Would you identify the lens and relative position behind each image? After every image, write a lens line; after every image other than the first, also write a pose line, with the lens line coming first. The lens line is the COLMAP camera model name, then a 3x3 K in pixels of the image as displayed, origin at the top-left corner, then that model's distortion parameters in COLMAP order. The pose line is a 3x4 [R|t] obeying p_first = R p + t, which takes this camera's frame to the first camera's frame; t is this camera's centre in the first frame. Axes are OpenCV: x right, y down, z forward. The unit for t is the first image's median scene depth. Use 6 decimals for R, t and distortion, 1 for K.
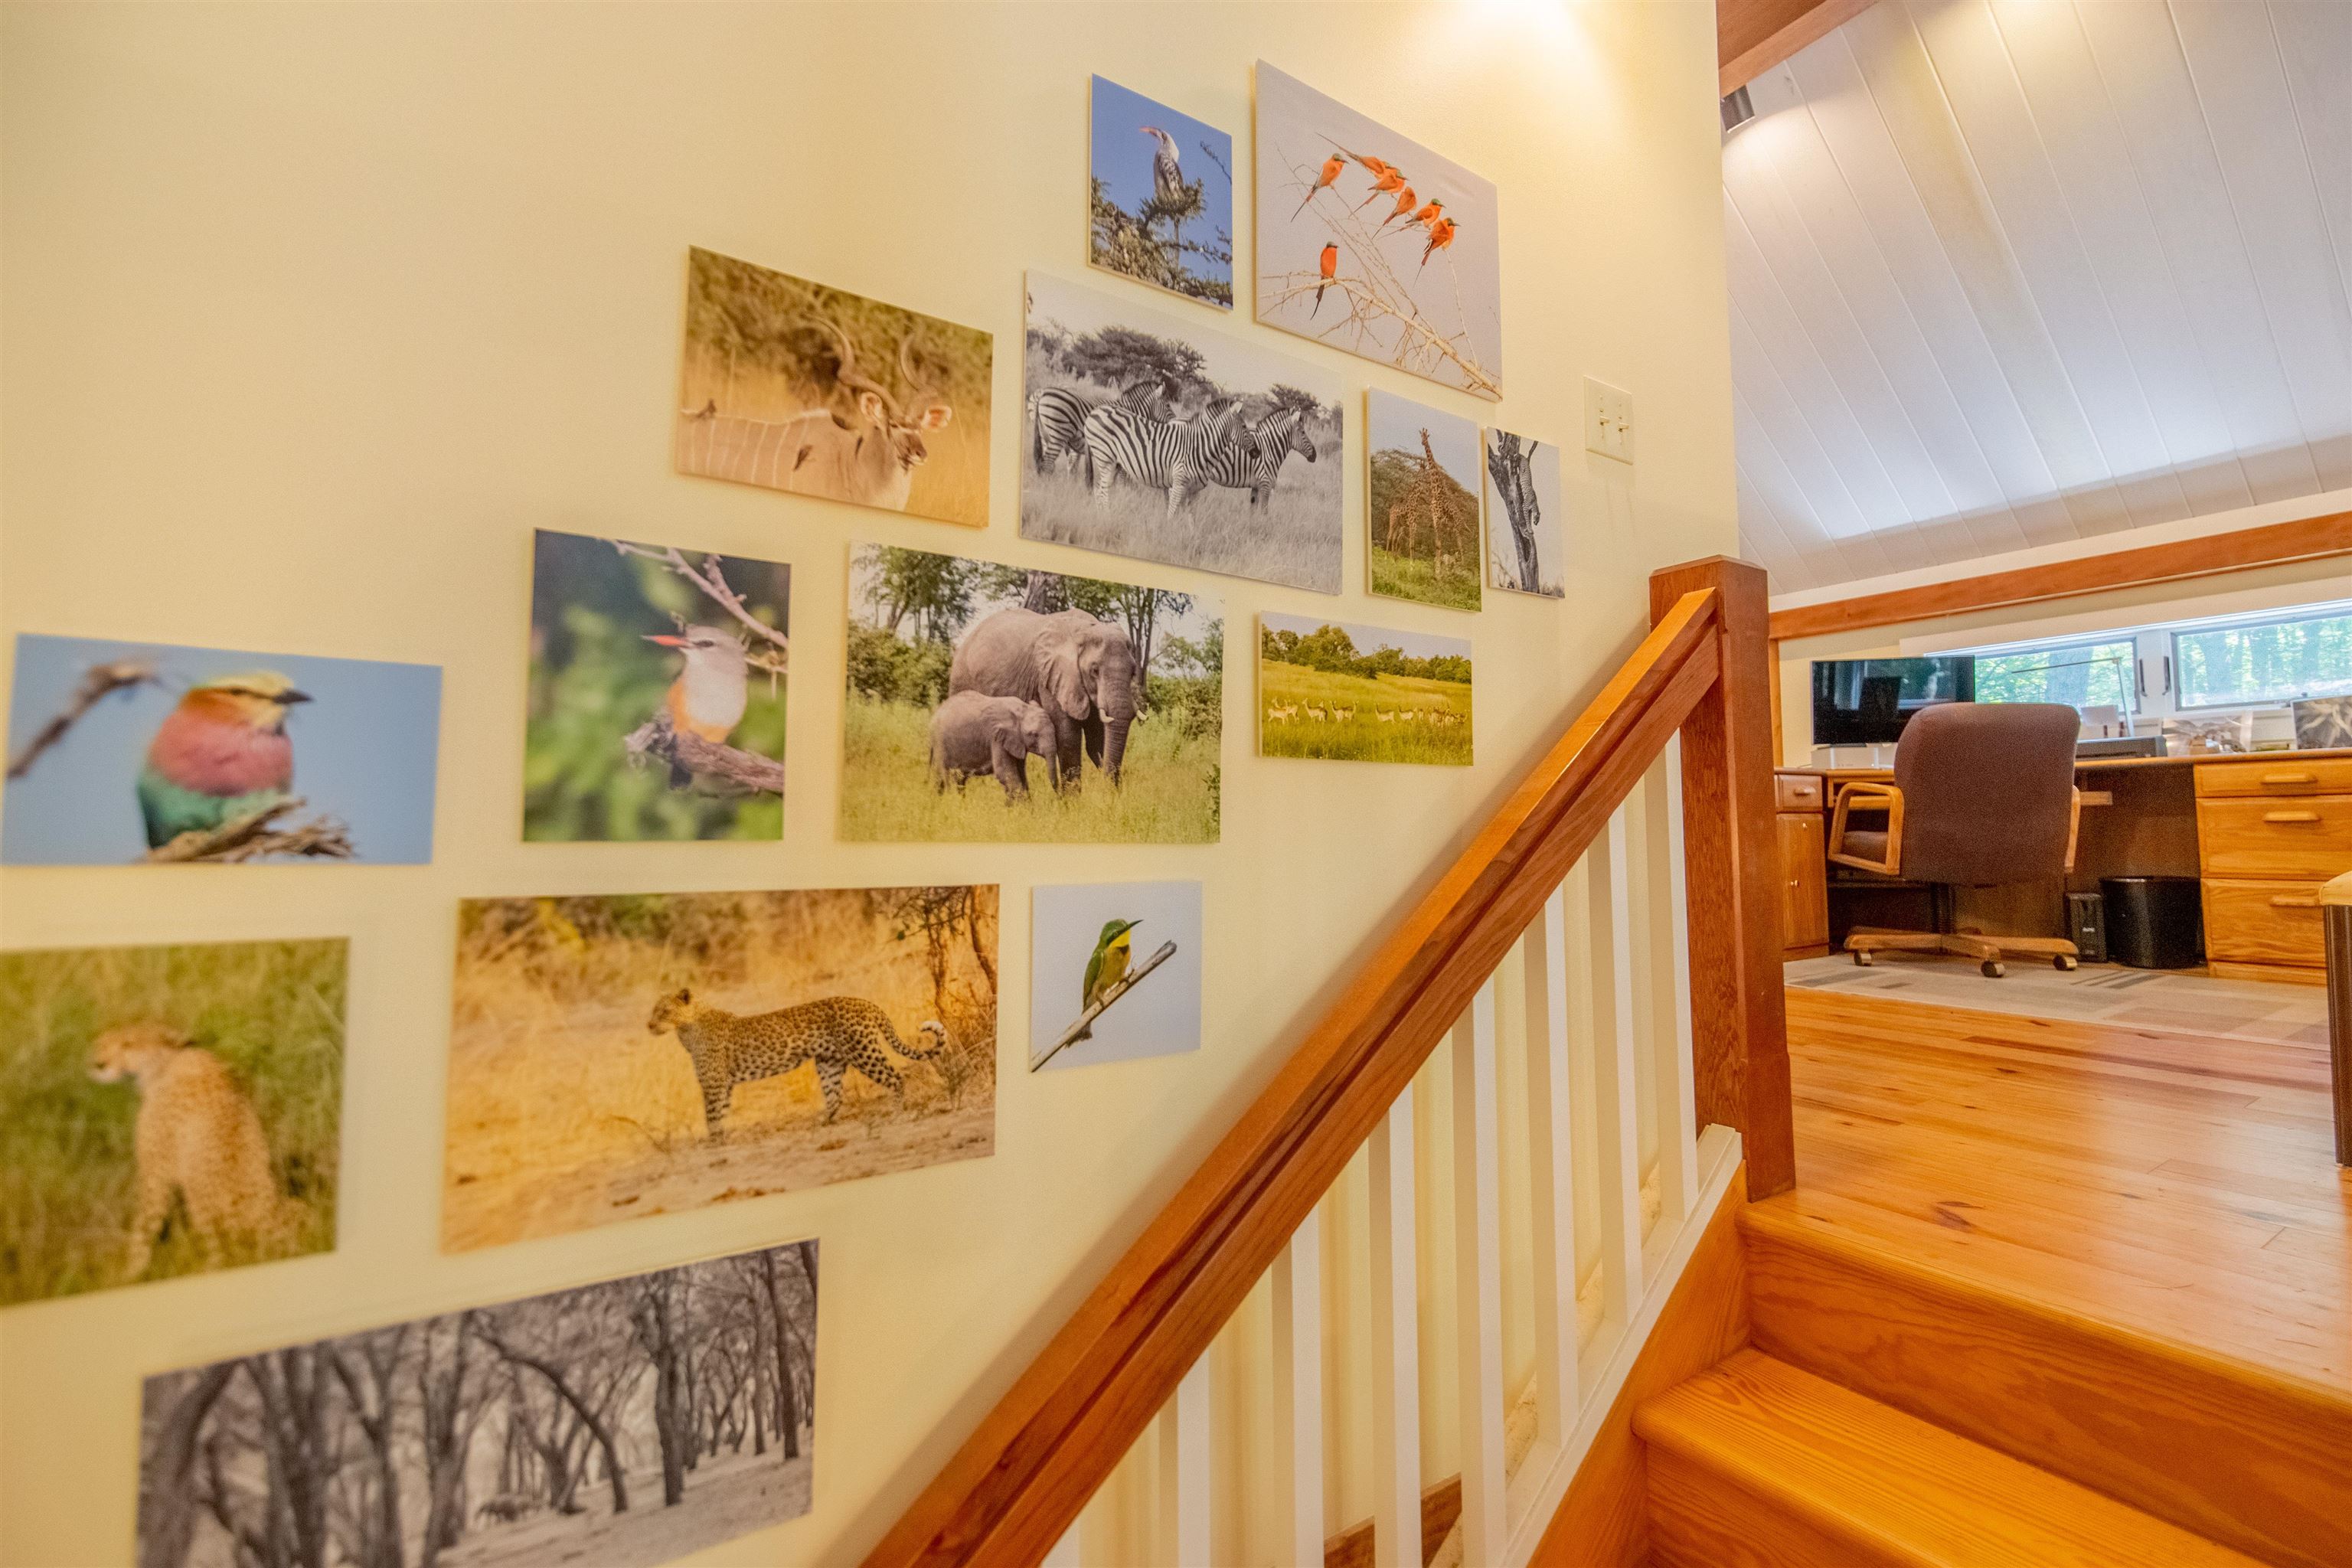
lens RADIAL K [[1019.5, 0, 1170.9], [0, 1019.5, 771.2], [0, 0, 1]] dist [0.010790, -0.000153]
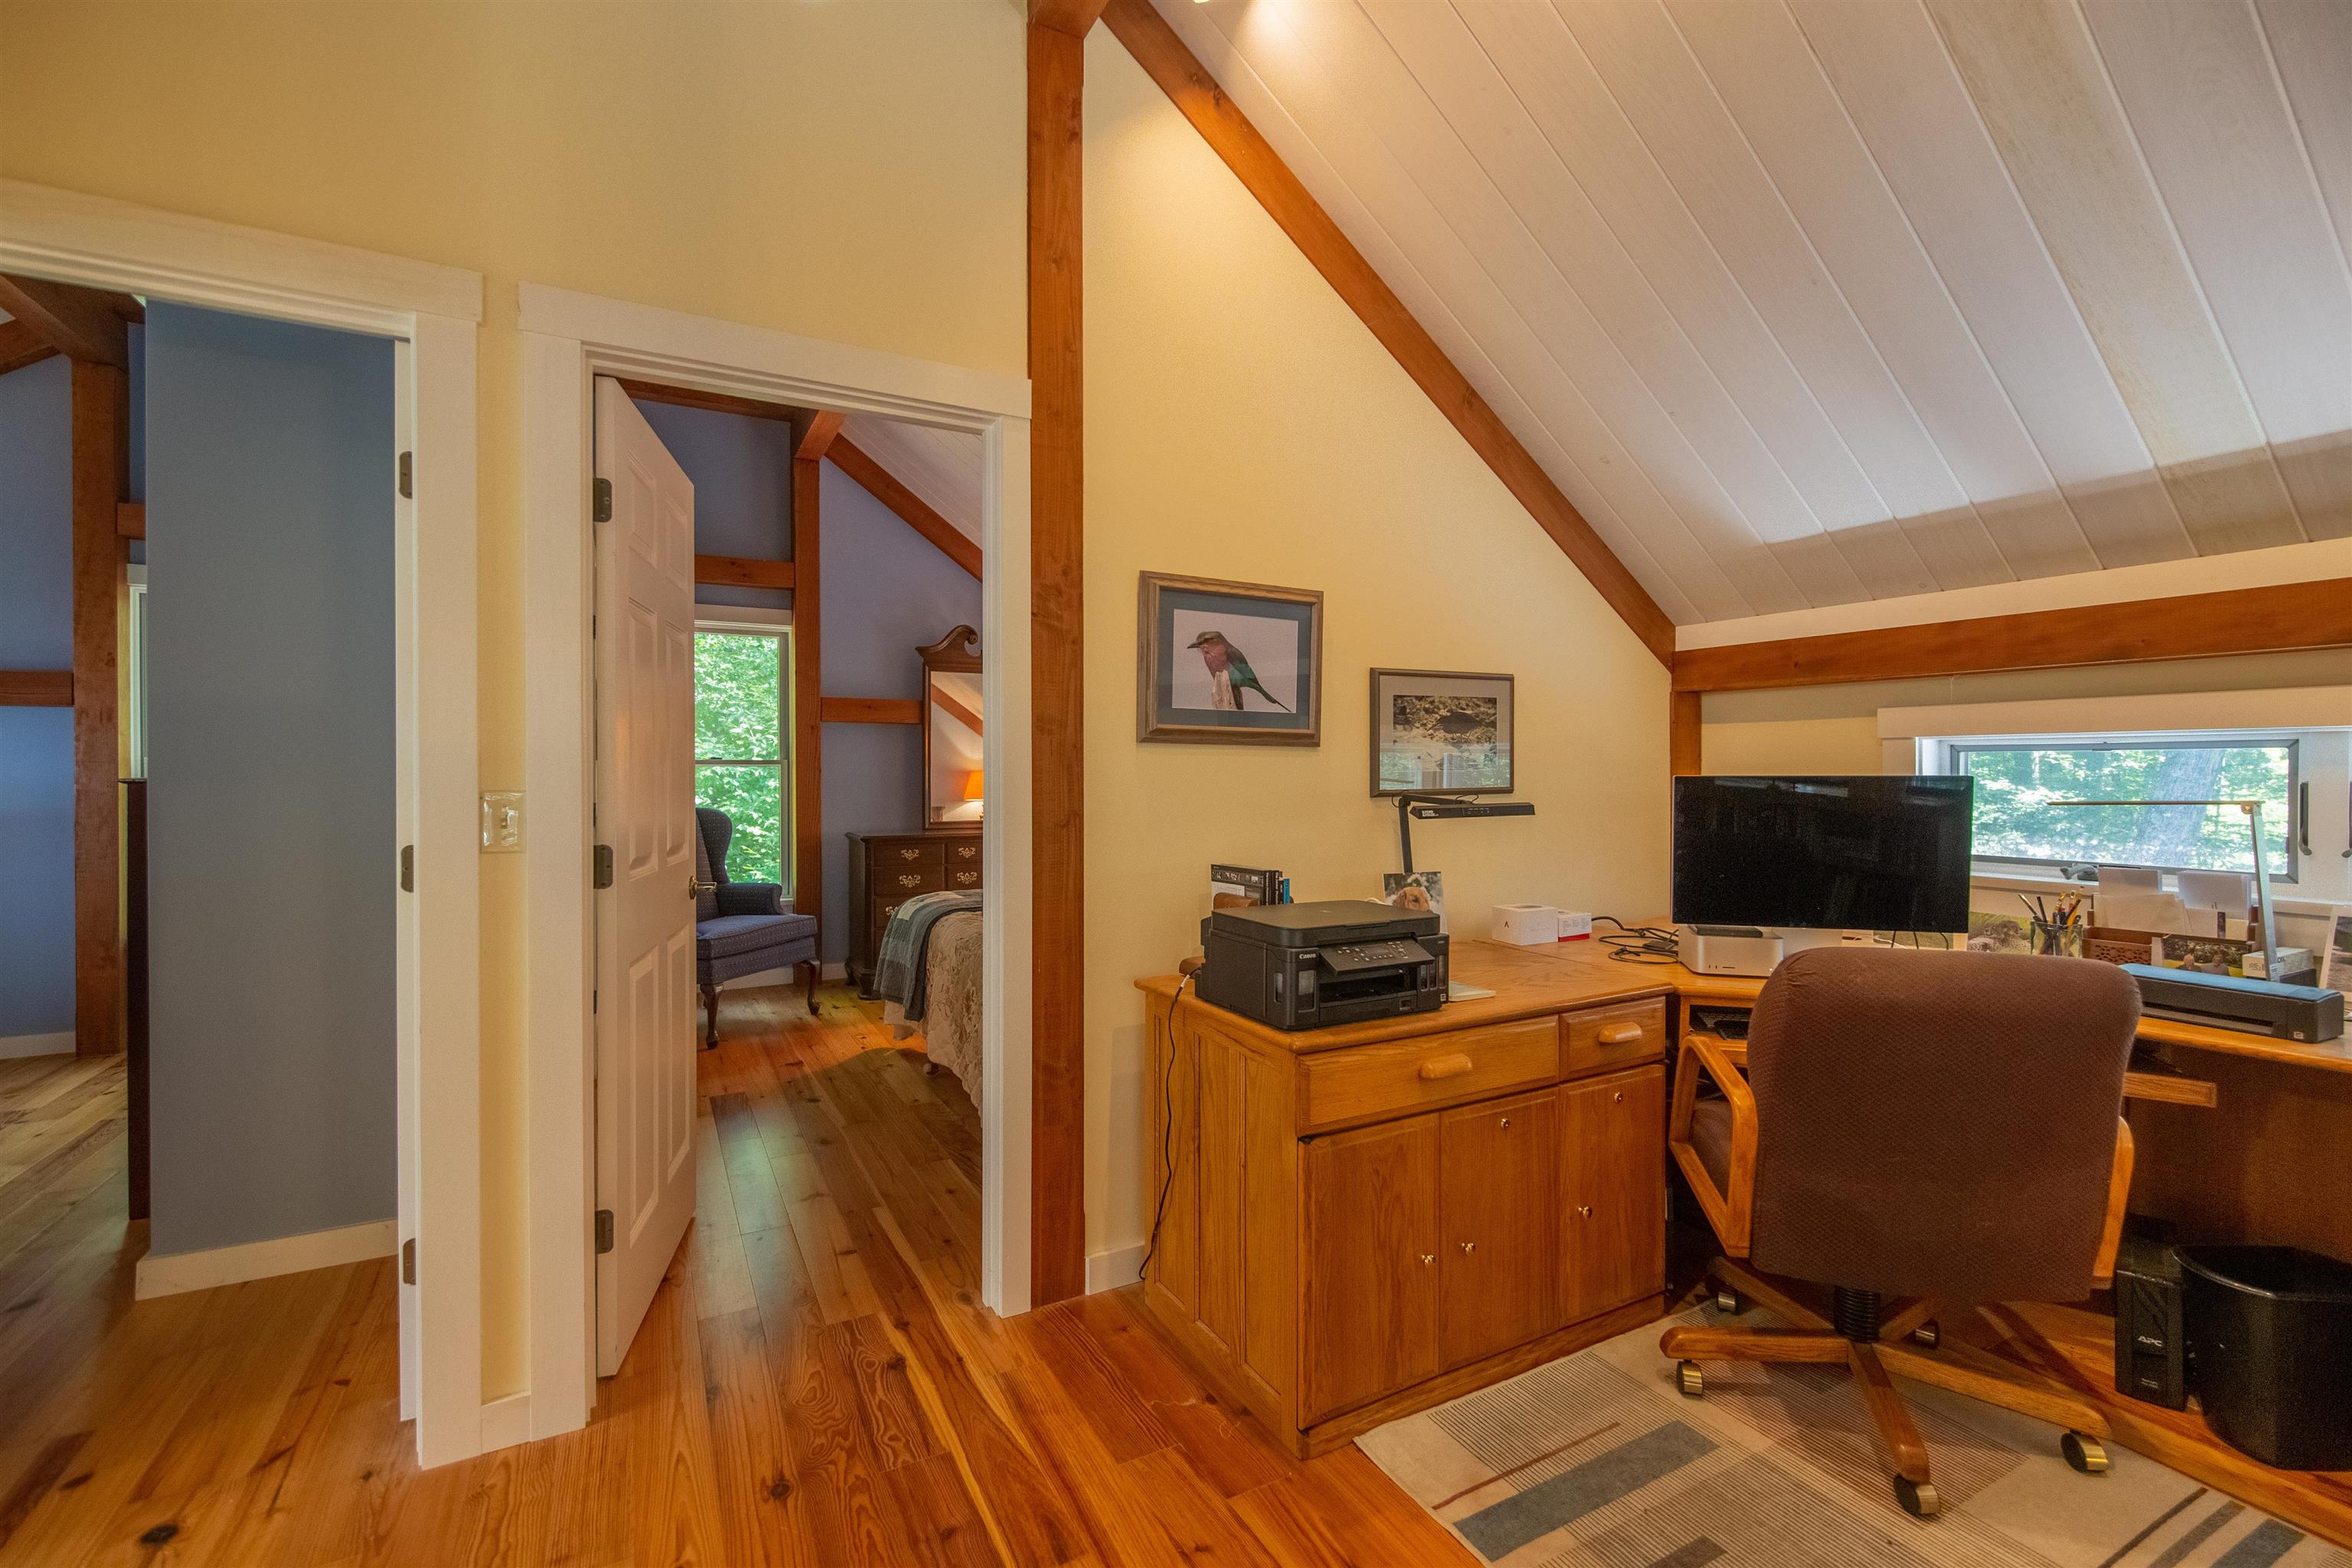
lens RADIAL K [[1021.6, 0, 1176.0], [0, 1021.6, 784.0], [0, 0, 1]] dist [0.016225, 0.000077]
pose [[0.996825, 0.005384, -0.079443, 0.401373], [0.000409, 0.997352, 0.072727, -0.149032], [0.079624, -0.072529, 0.994183, 0.416339]]
